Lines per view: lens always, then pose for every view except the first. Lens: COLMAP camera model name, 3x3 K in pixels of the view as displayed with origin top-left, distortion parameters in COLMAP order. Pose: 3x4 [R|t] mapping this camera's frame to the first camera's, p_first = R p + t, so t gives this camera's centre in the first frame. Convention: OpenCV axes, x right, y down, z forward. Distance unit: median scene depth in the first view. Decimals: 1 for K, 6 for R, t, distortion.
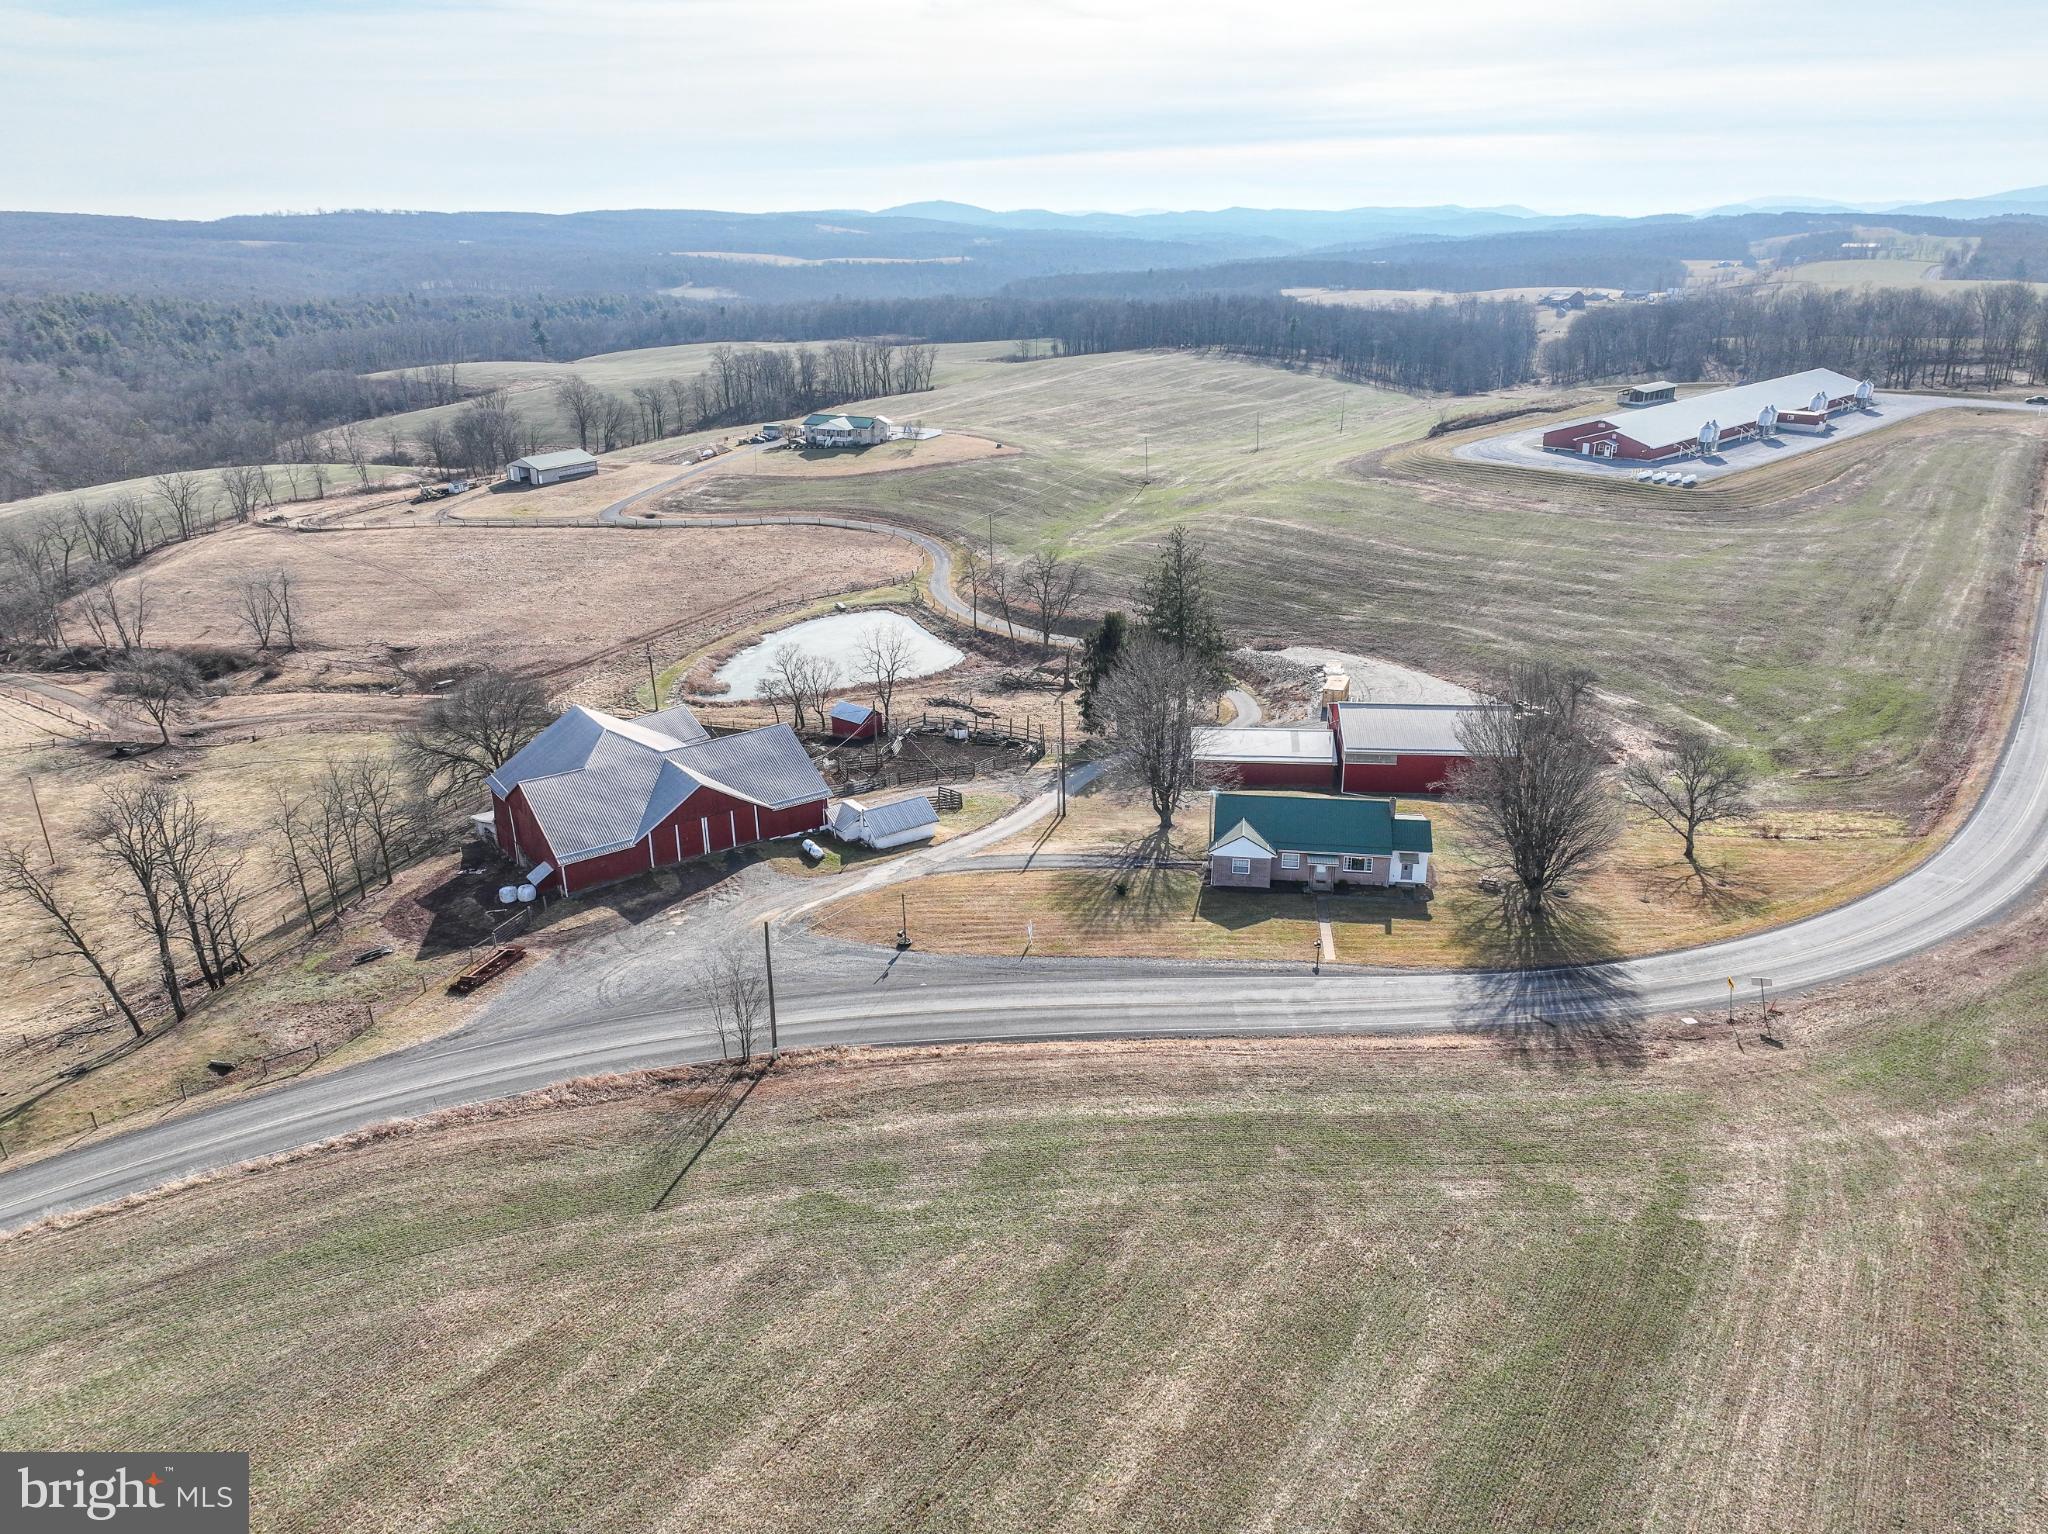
lens RADIAL K [[1434.2, 0, 1031.7], [0, 1434.2, 769.6], [0, 0, 1]] dist [-0.005671, 0.020696]
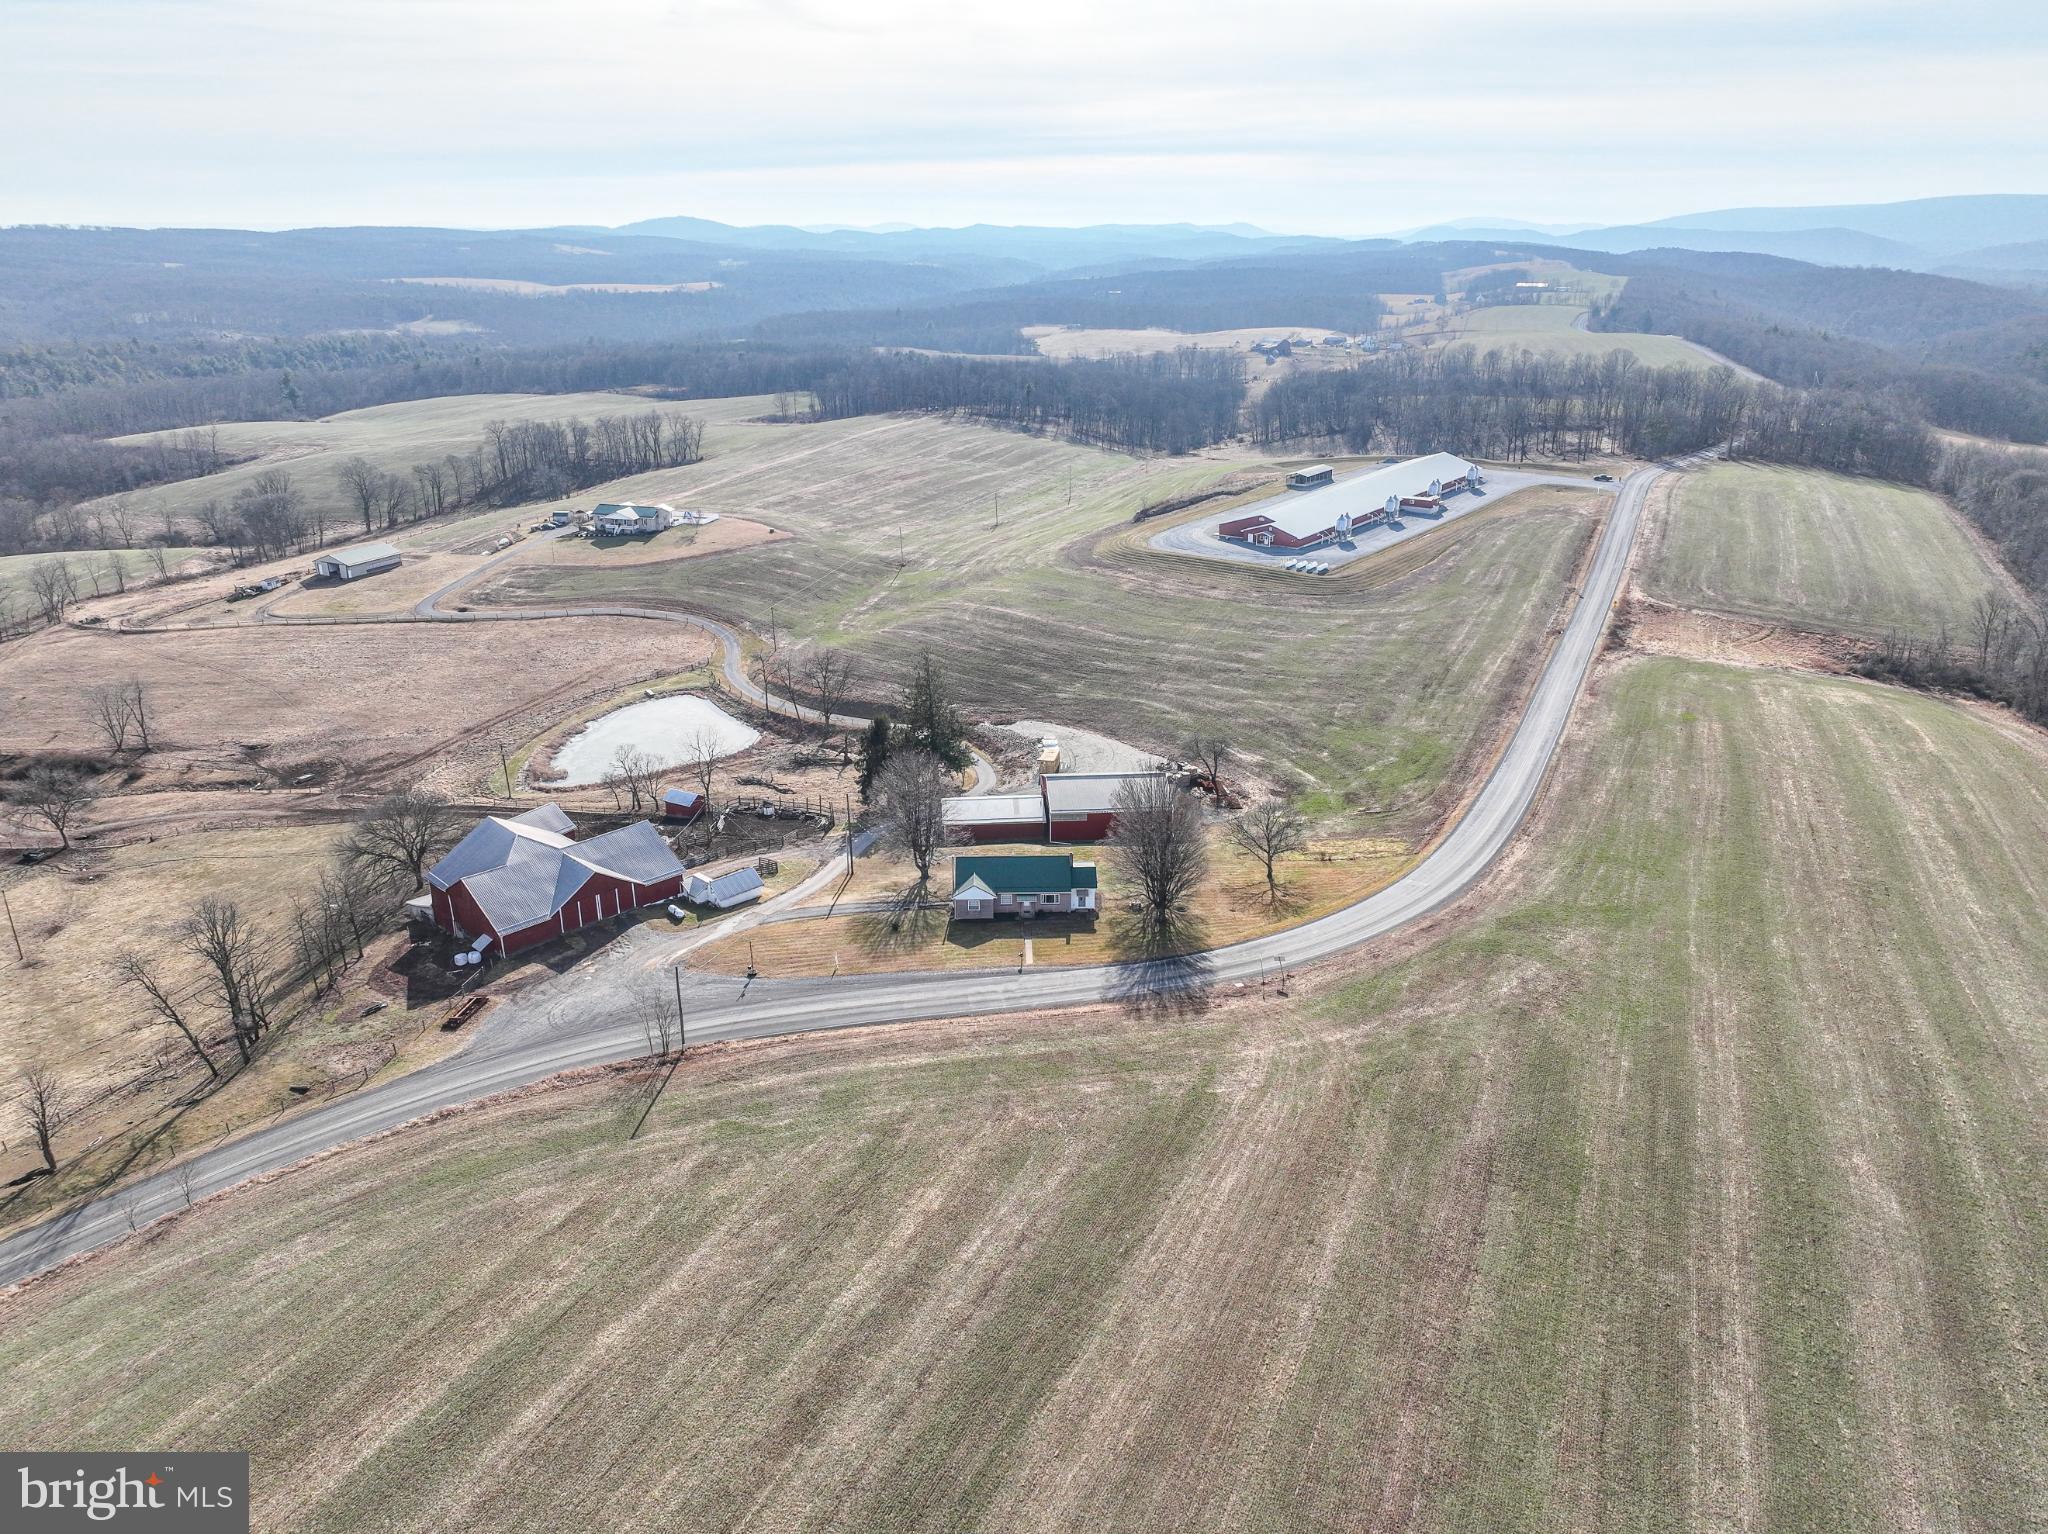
lens RADIAL K [[1434.2, 0, 1015.8], [0, 1434.2, 773.9], [0, 0, 1]] dist [-0.005671, 0.020696]
pose [[0.988009, -0.053578, 0.144804, -0.012865], [0.054288, 0.998525, -0.000957, -0.041069], [-0.144539, 0.008807, 0.989460, -0.305921]]
